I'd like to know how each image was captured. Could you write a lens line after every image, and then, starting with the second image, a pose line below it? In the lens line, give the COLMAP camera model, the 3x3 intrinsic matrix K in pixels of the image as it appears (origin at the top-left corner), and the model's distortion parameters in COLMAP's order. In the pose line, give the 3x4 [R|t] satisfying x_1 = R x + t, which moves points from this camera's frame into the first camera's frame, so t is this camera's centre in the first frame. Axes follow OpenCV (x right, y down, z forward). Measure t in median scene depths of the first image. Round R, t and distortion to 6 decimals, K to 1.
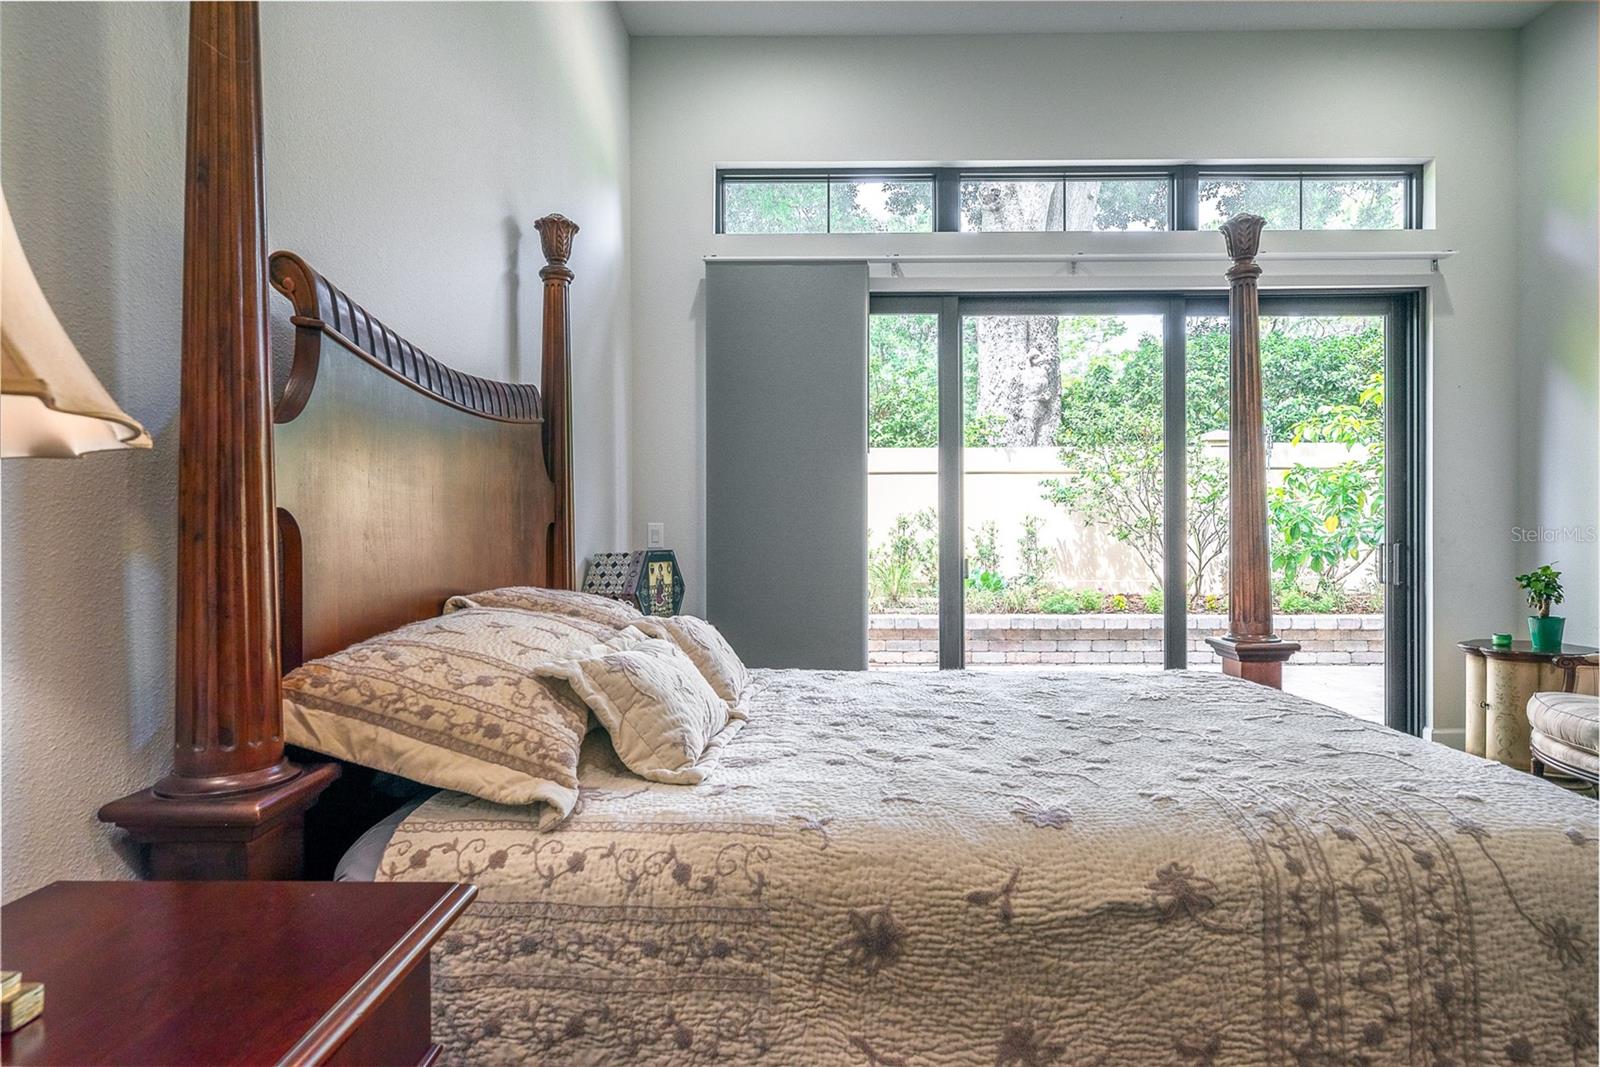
lens RADIAL K [[850.8, 0, 802.8], [0, 850.8, 532.0], [0, 0, 1]] dist [-0.003668, 0.001745]
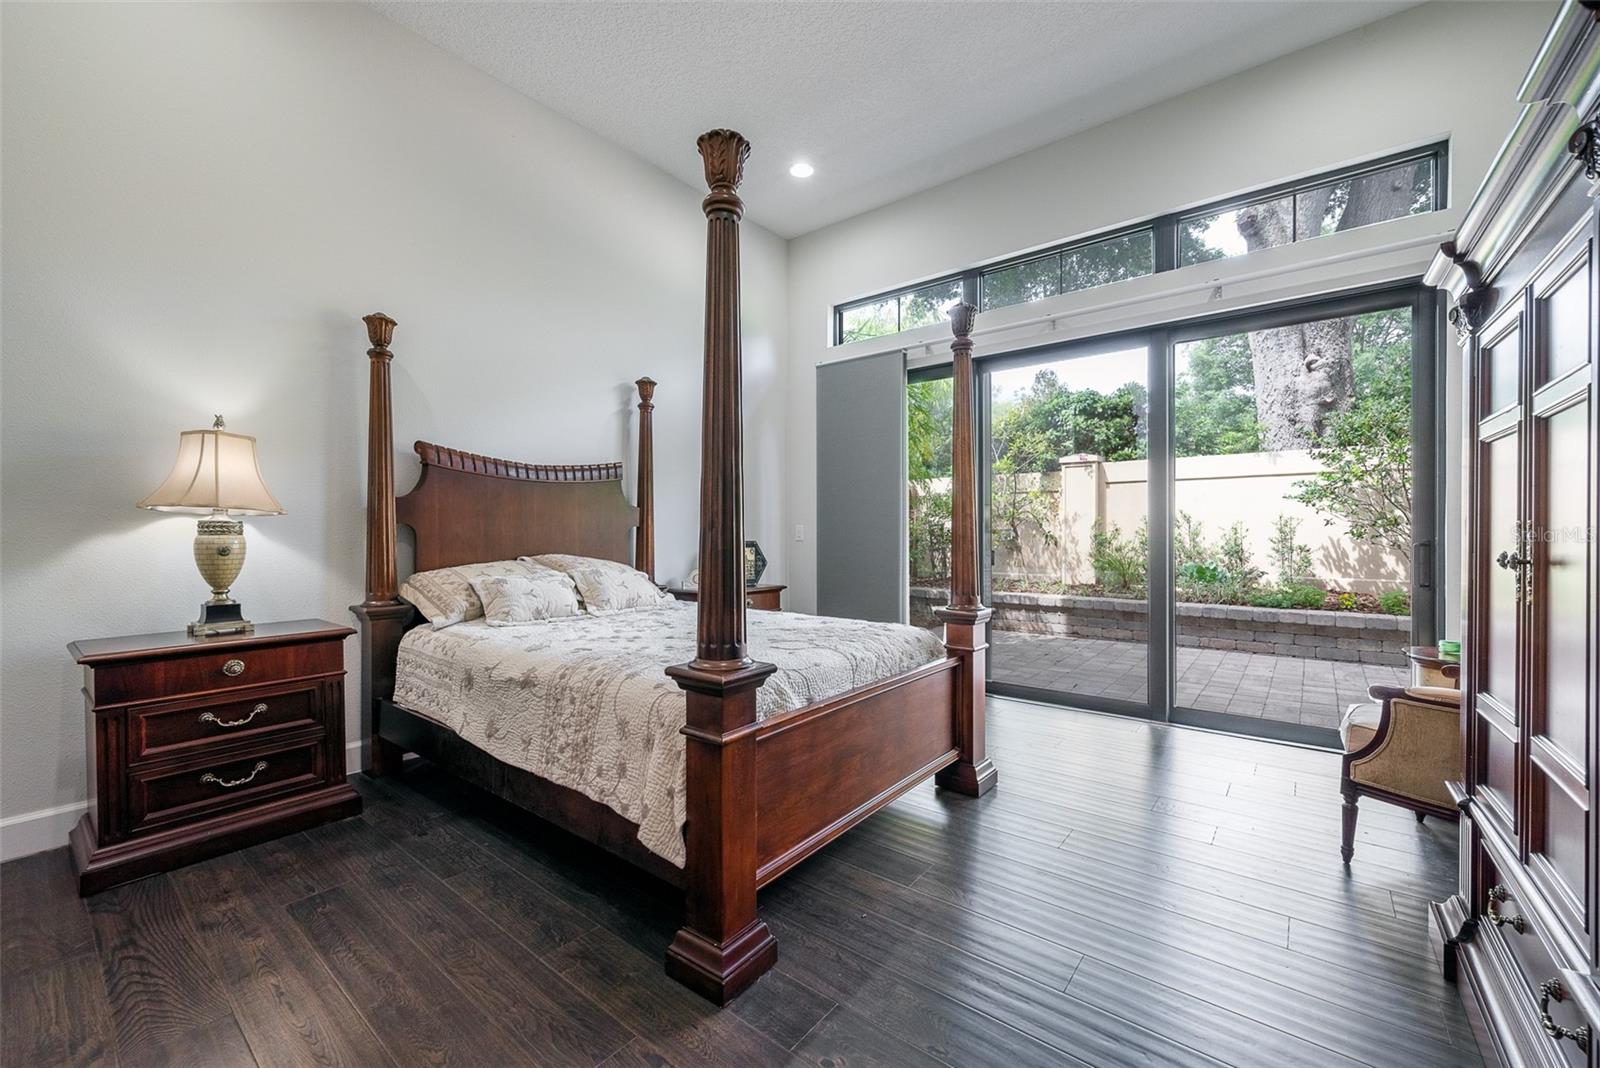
lens RADIAL K [[635.5, 0, 798.6], [0, 635.5, 525.8], [0, 0, 1]] dist [-0.002155, 0.001304]
pose [[0.789304, -0.004238, -0.613988, 1.744828], [-0.000081, 0.999975, -0.007006, -0.003529], [0.614002, 0.005580, 0.789284, 0.019978]]
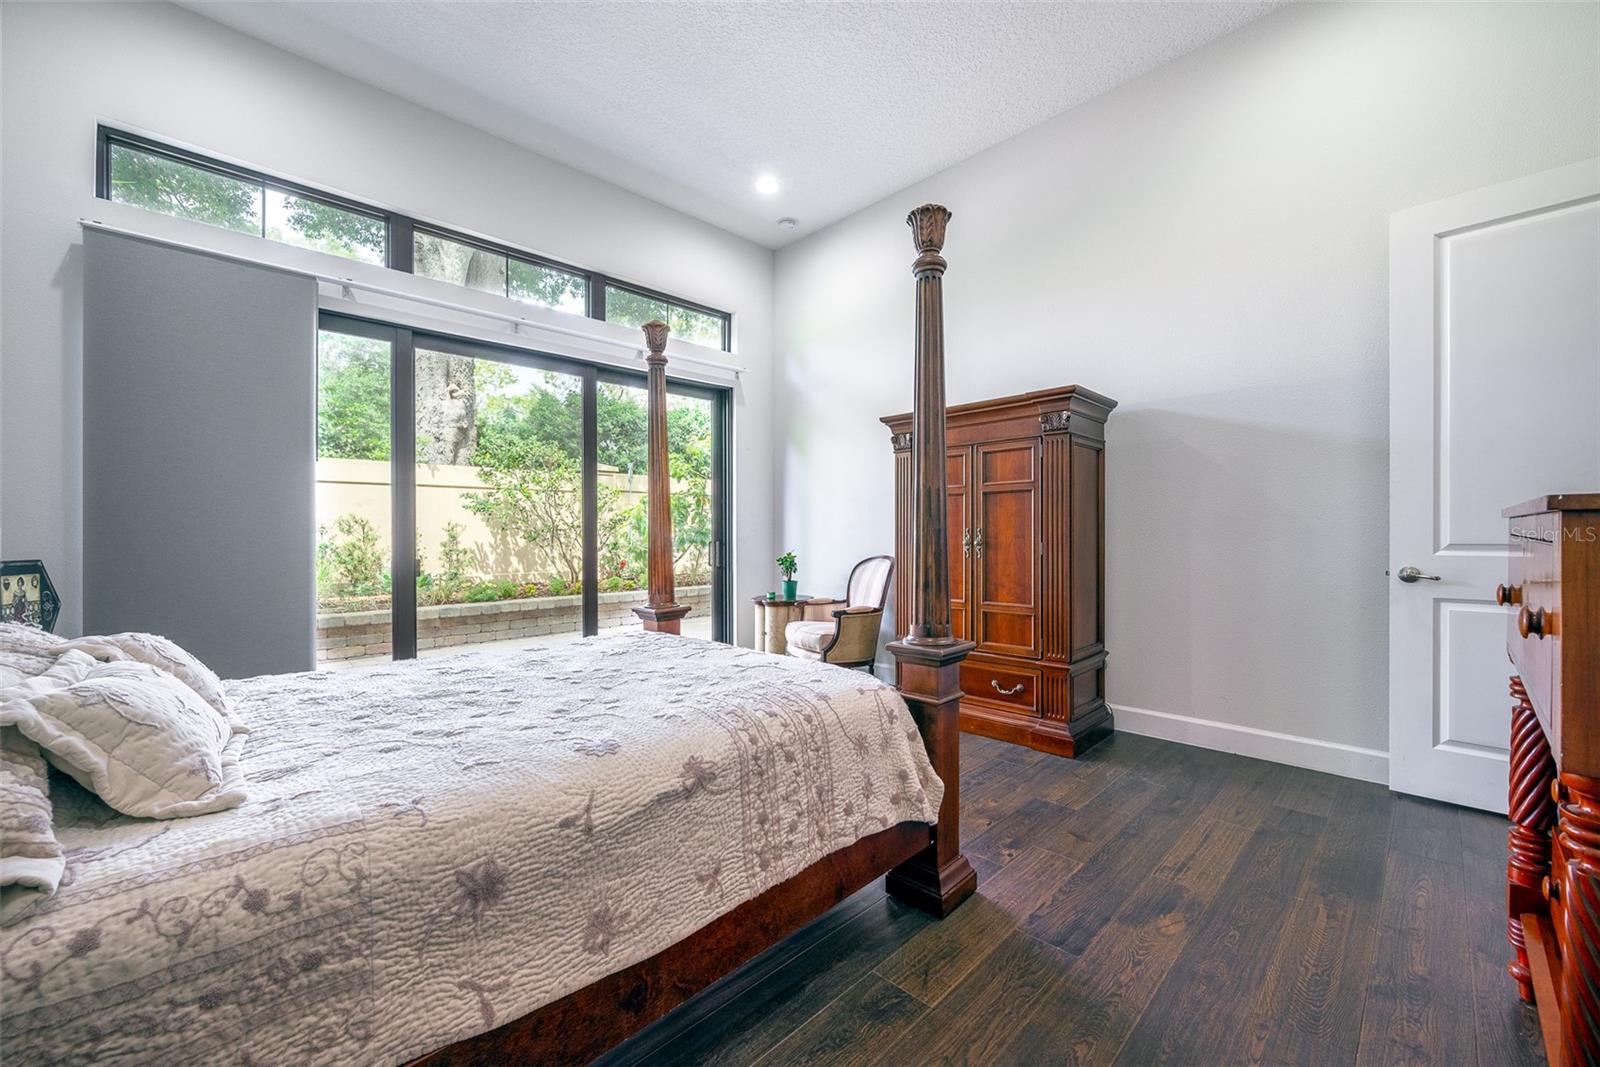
lens RADIAL K [[635.5, 0, 809.2], [0, 635.5, 532.4], [0, 0, 1]] dist [-0.002155, 0.001304]
pose [[0.698280, -0.002818, 0.715819, -0.172343], [0.006445, 0.999976, -0.002350, 0.001564], [-0.715796, 0.006255, 0.698281, 0.059796]]
